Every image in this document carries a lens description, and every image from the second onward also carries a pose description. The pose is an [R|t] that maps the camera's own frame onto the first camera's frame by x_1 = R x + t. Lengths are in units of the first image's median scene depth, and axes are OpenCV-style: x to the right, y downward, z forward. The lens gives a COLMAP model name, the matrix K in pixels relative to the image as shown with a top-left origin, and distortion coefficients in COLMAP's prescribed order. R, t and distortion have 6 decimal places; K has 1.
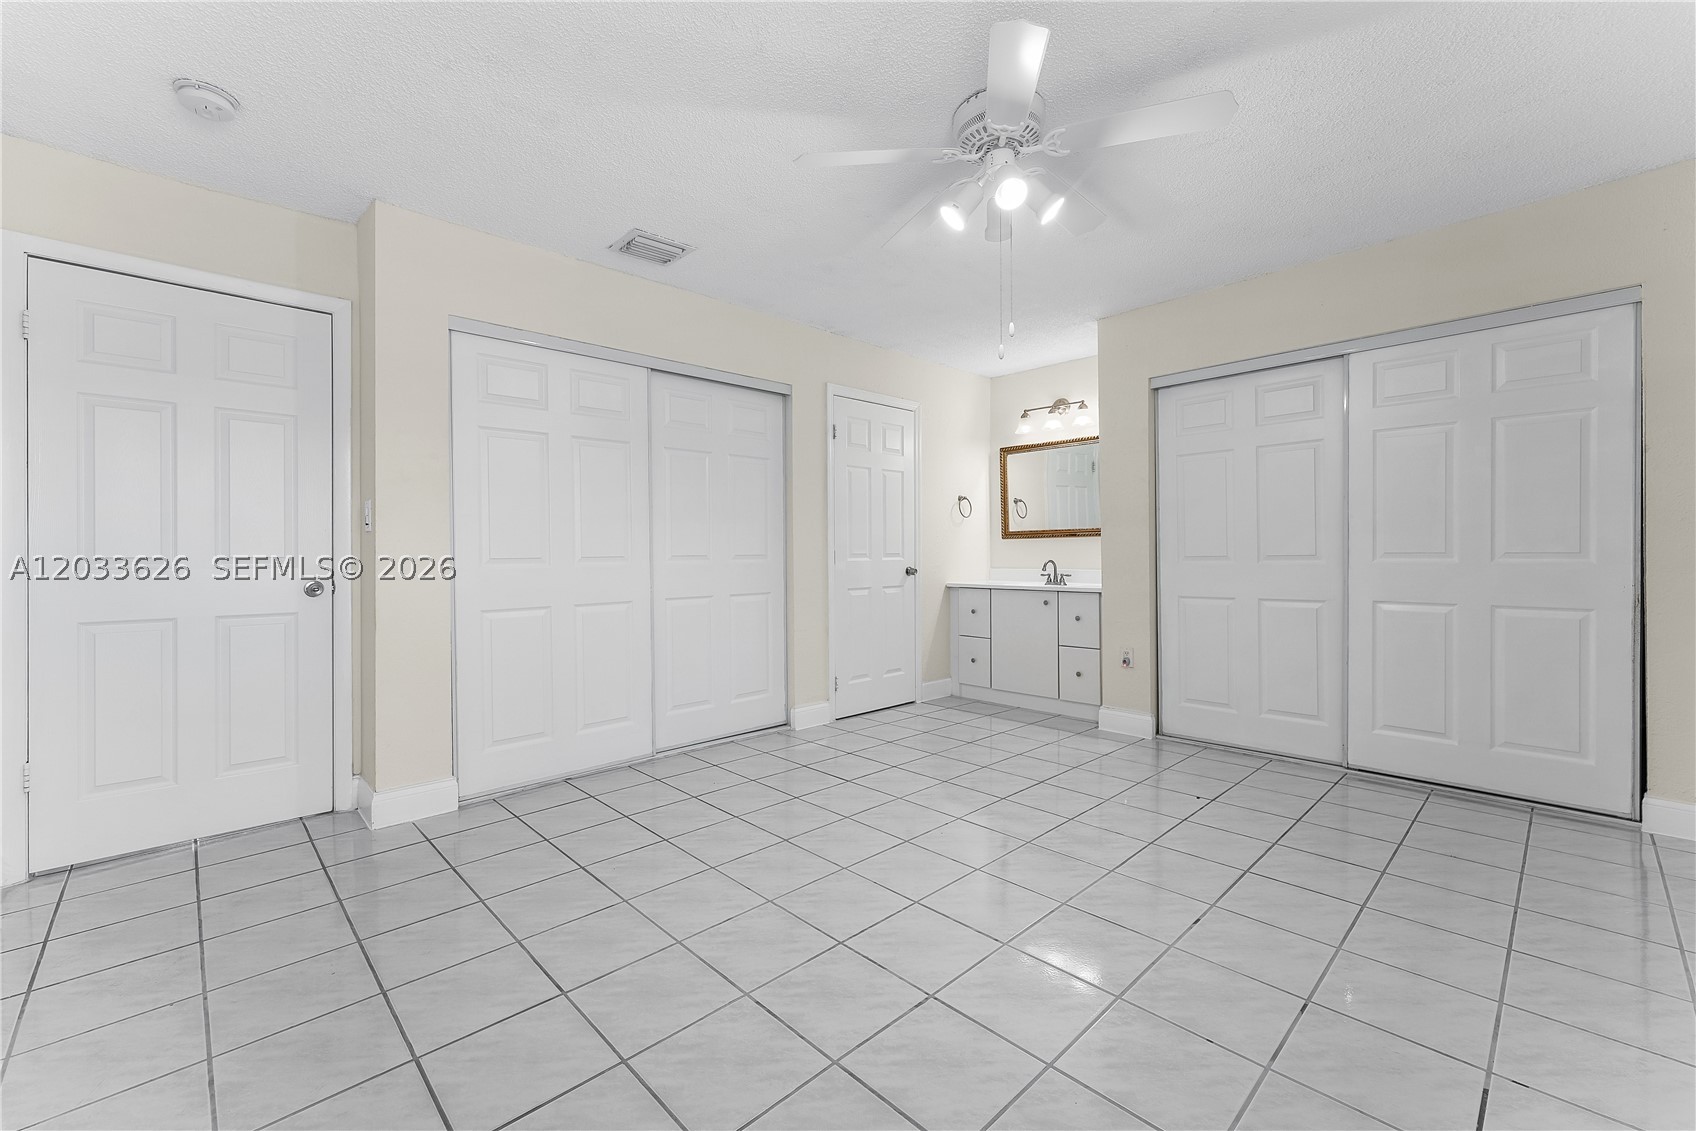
lens RADIAL K [[696.5, 0, 848.9], [0, 696.5, 555.2], [0, 0, 1]] dist [0.002552, 0.000230]
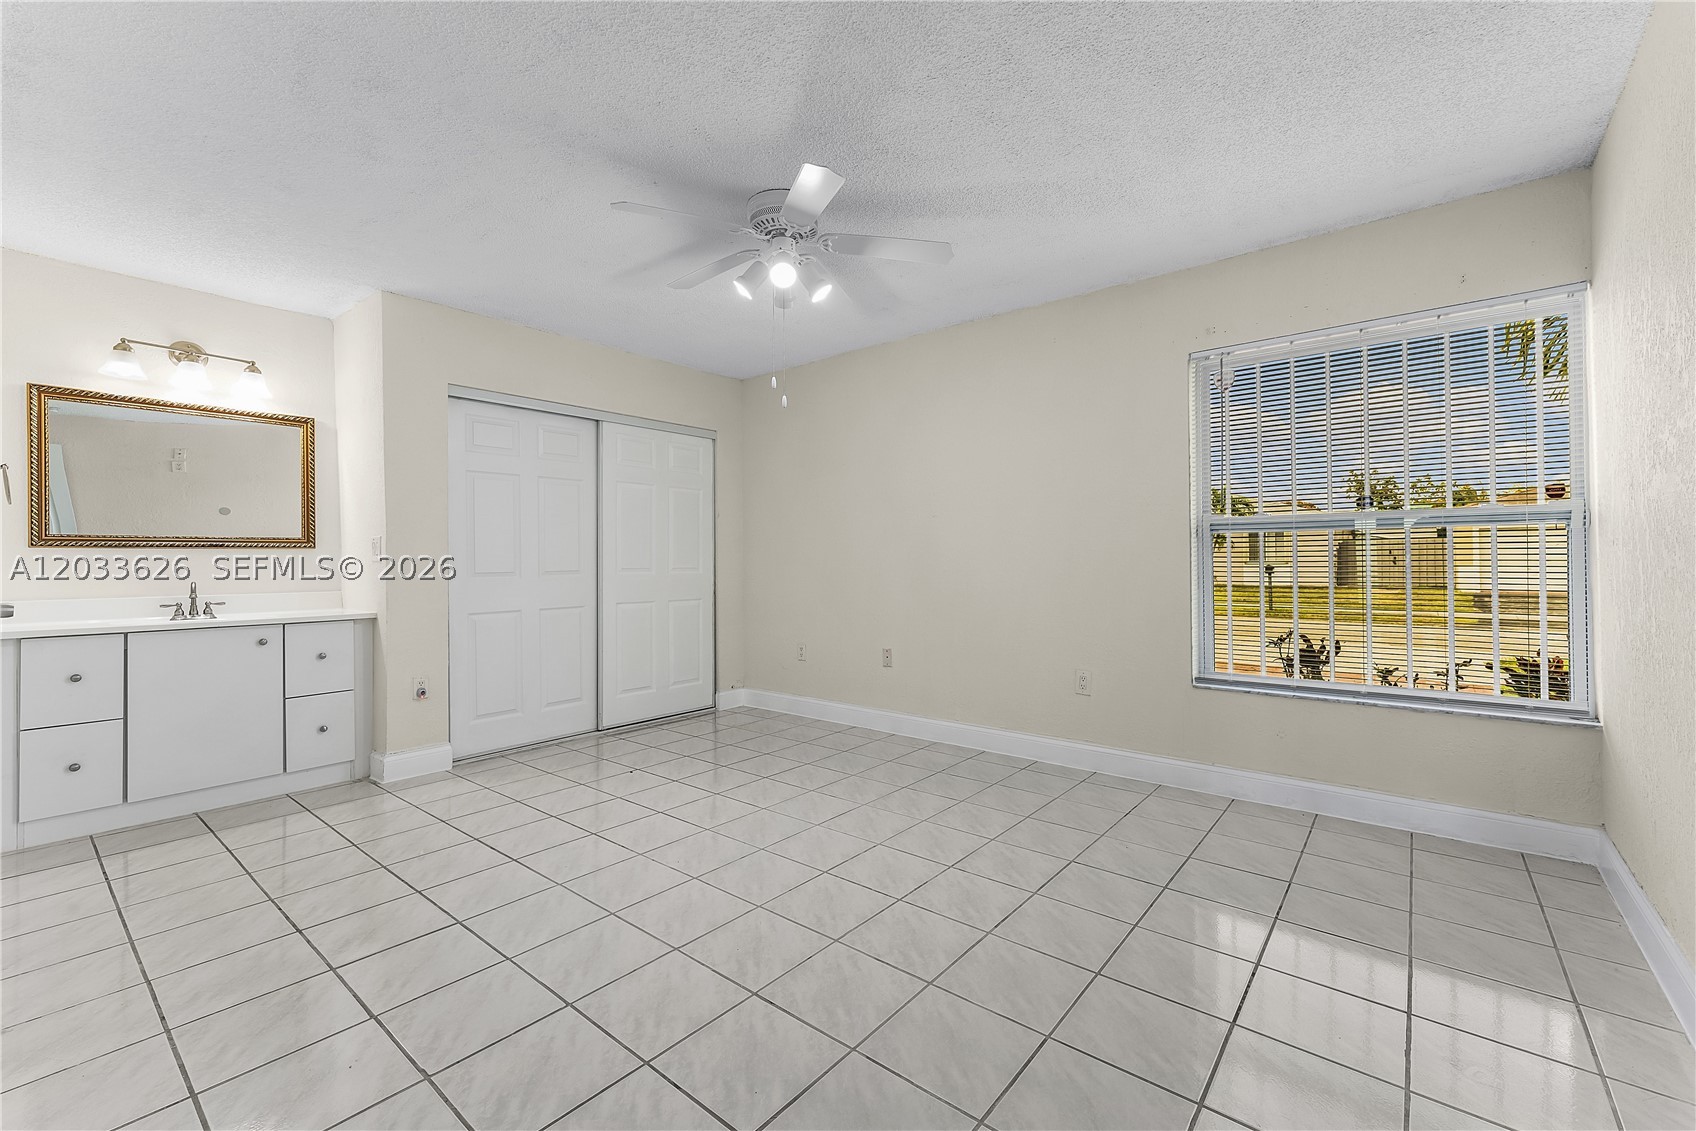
lens RADIAL K [[688.7, 0, 846.4], [0, 688.7, 559.4], [0, 0, 1]] dist [-0.001519, -0.000412]
pose [[-0.109647, 0.015707, 0.993846, -0.479747], [0.010891, 0.999834, -0.014600, 0.002040], [-0.993911, 0.009223, -0.109800, 0.503857]]
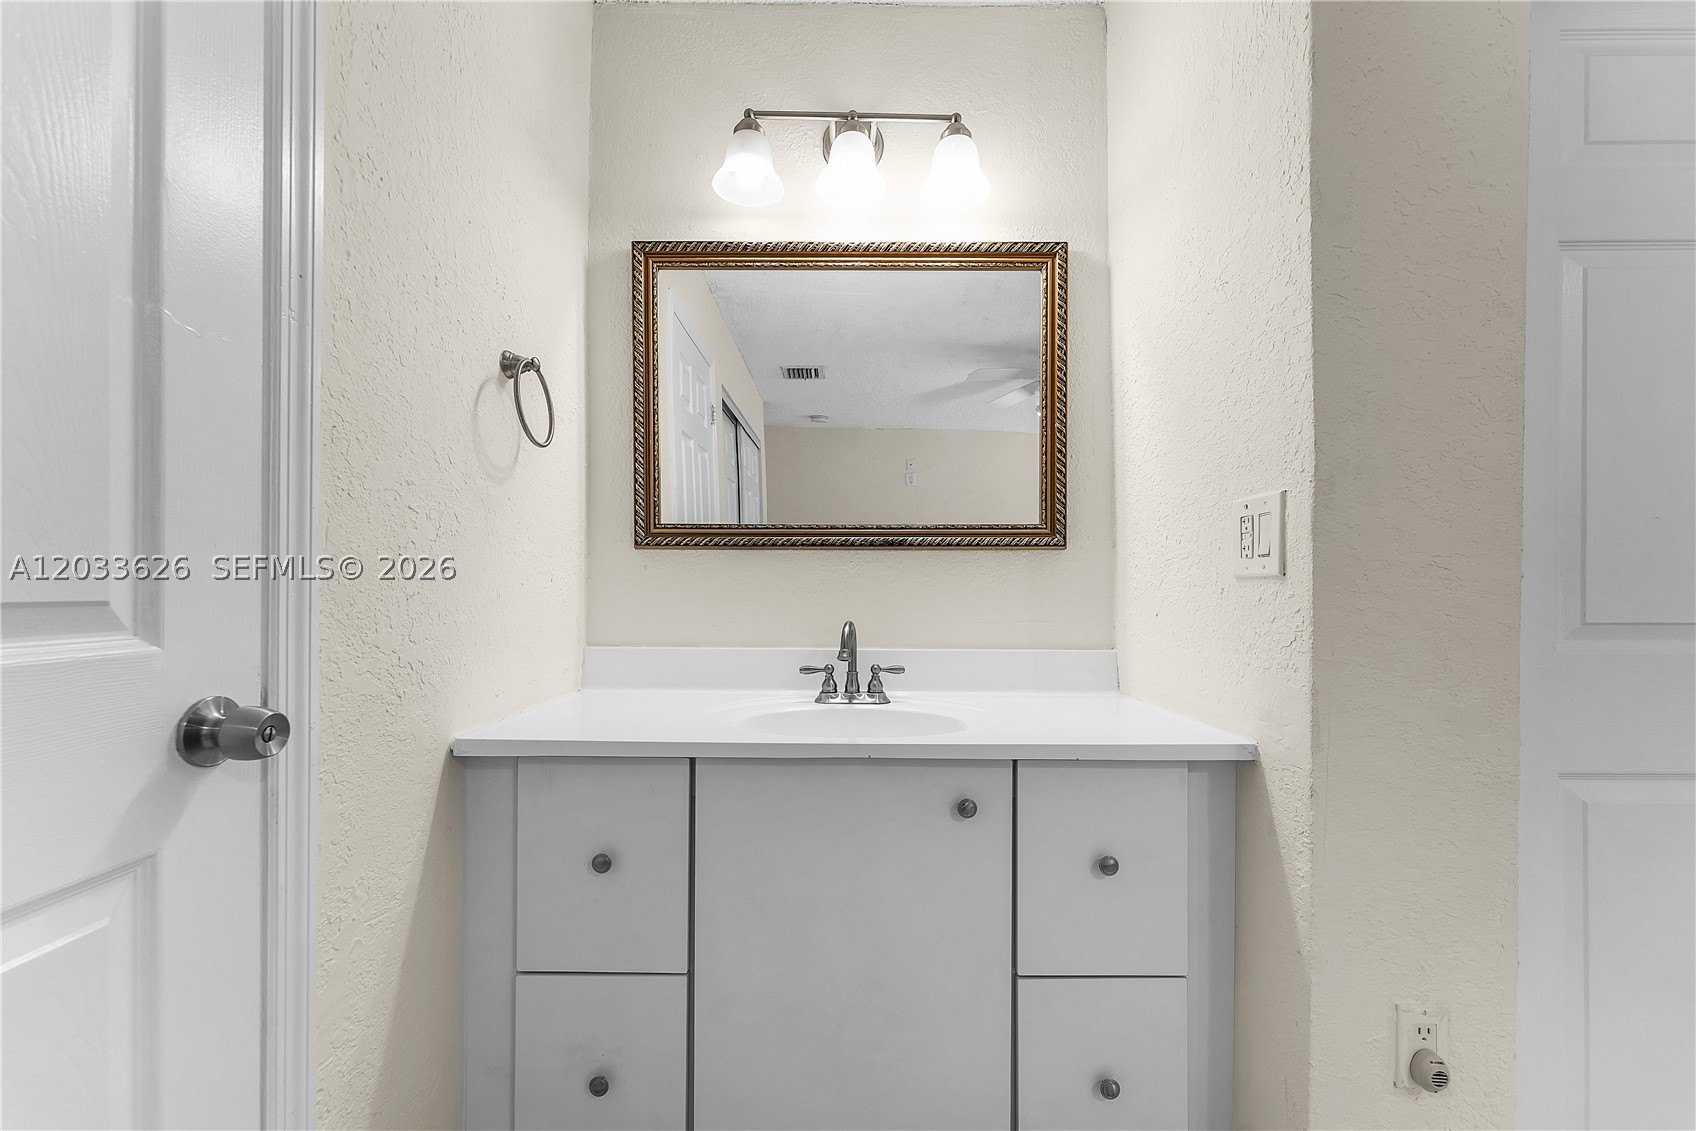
lens RADIAL K [[708.9, 0, 844.9], [0, 708.9, 595.1], [0, 0, 1]] dist [0.001697, 0.000021]
pose [[0.698367, 0.007455, 0.715701, 0.079120], [-0.010705, 0.999943, 0.000030, -0.004866], [-0.715660, -0.007683, 0.698407, 0.878952]]
